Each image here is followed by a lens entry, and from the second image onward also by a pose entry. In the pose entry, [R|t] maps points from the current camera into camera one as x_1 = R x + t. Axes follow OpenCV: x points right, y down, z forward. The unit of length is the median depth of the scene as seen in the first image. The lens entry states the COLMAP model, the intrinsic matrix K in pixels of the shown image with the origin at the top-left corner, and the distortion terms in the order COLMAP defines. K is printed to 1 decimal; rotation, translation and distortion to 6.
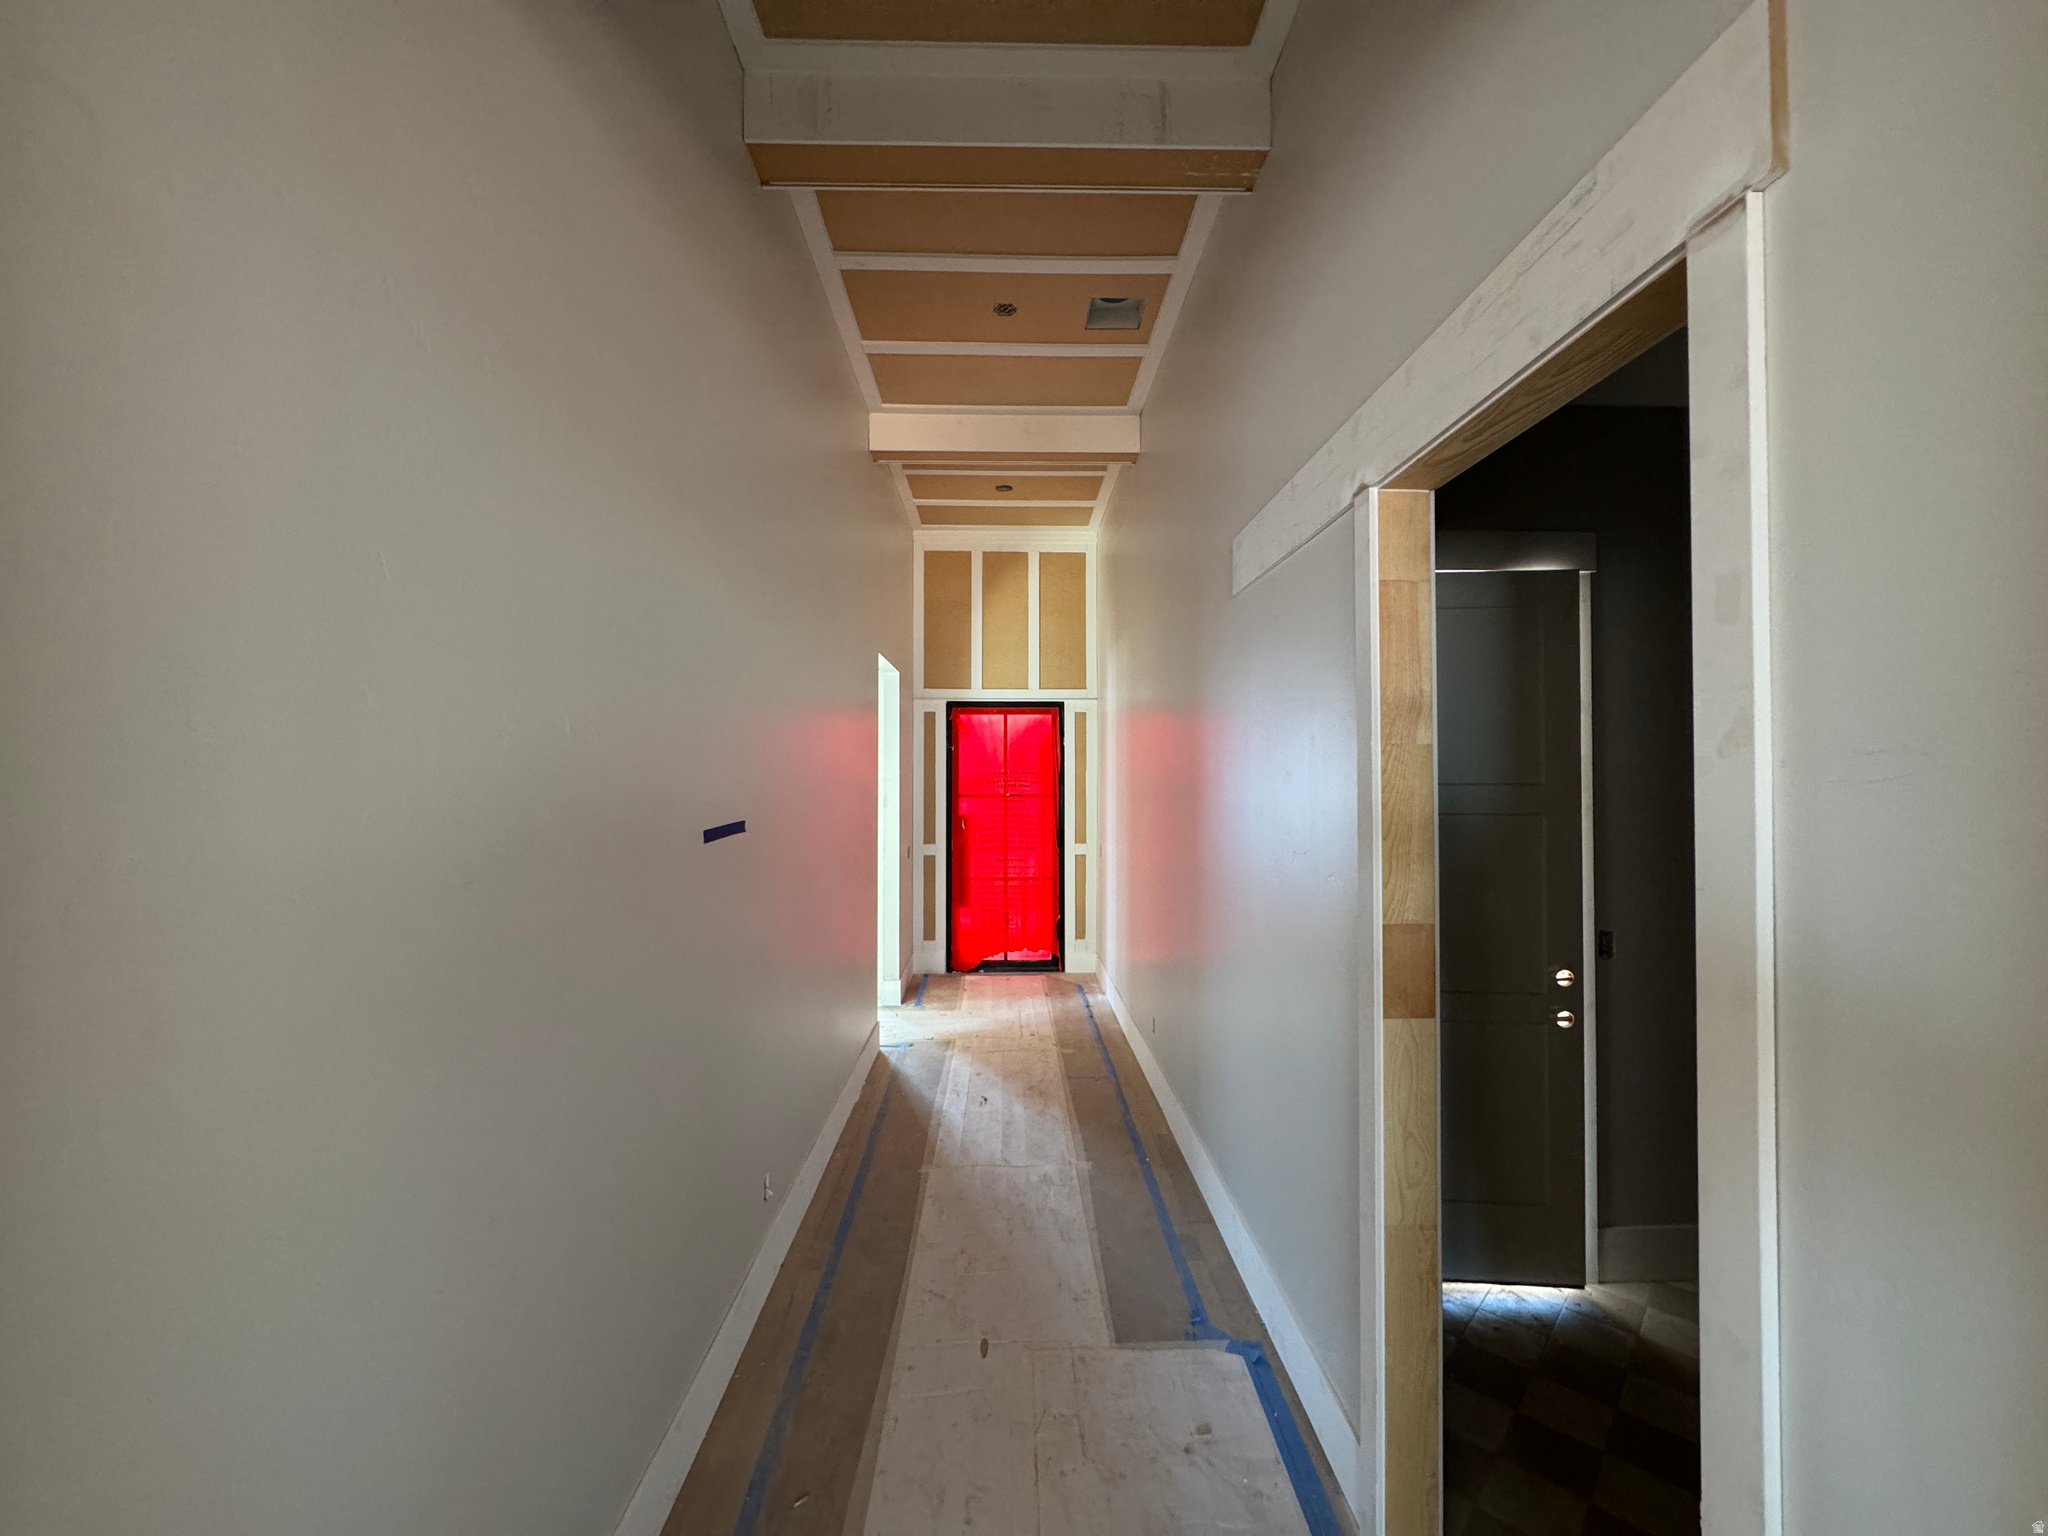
lens RADIAL K [[809.9, 0, 1021.9], [0, 809.9, 771.0], [0, 0, 1]] dist [-0.002552, 0.001284]
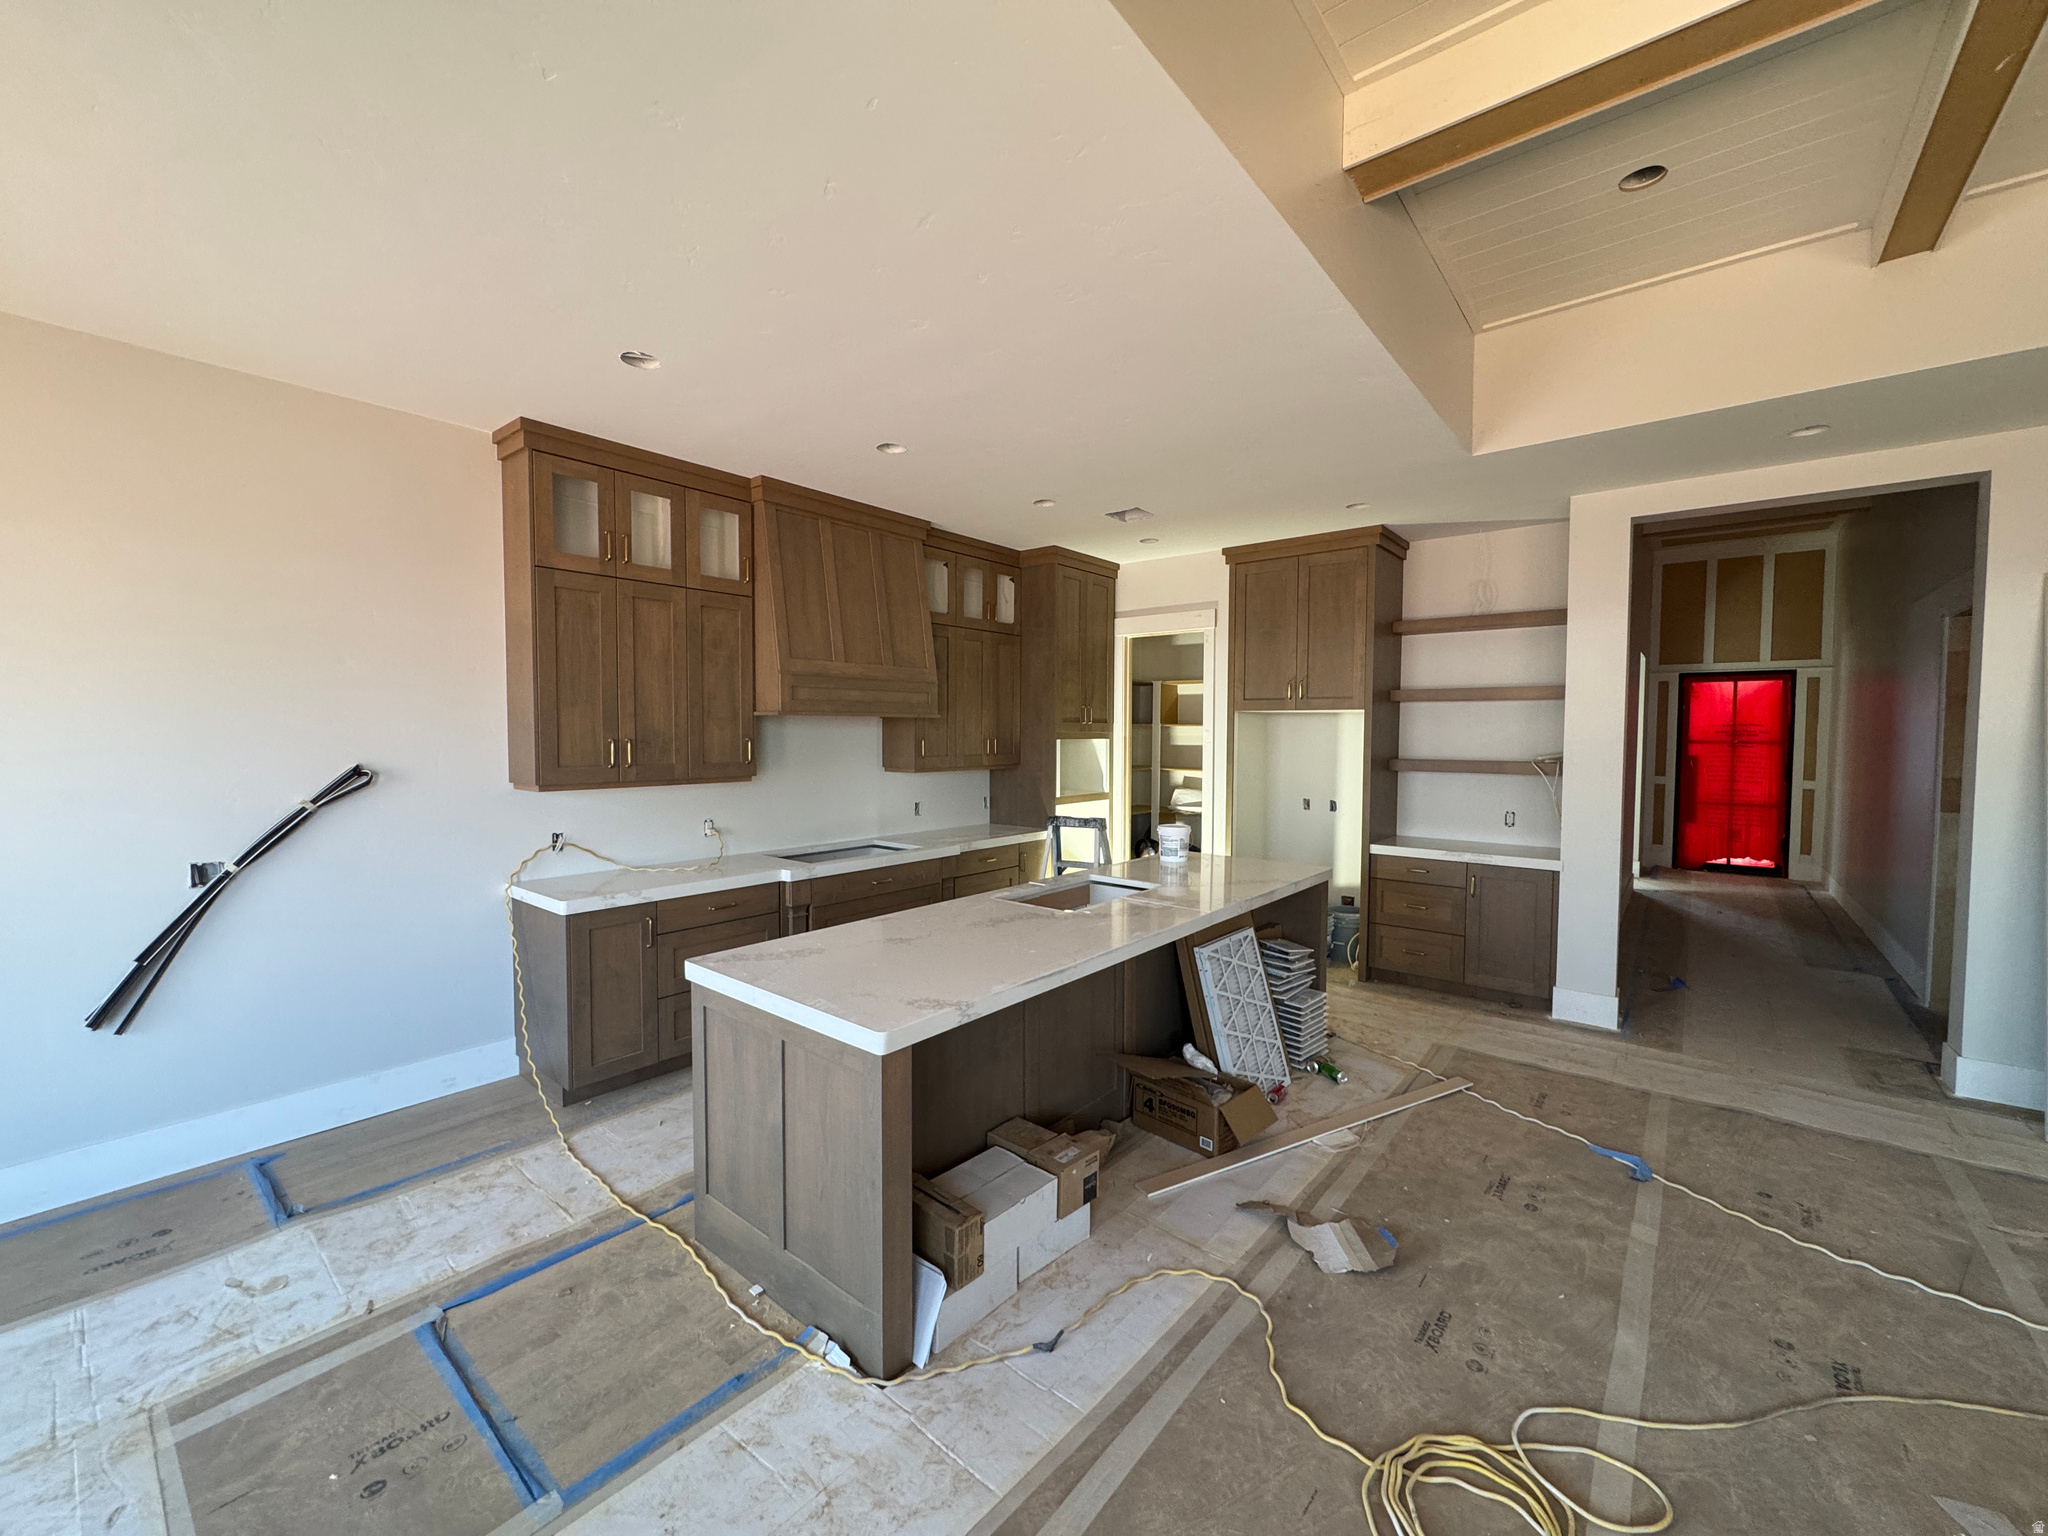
lens RADIAL K [[809.9, 0, 1028.4], [0, 809.9, 767.5], [0, 0, 1]] dist [-0.002552, 0.001284]
pose [[0.759160, 0.030671, -0.650181, -0.034255], [0.004912, 0.998591, 0.052842, -0.004456], [0.650886, -0.043309, 0.757939, -0.780084]]
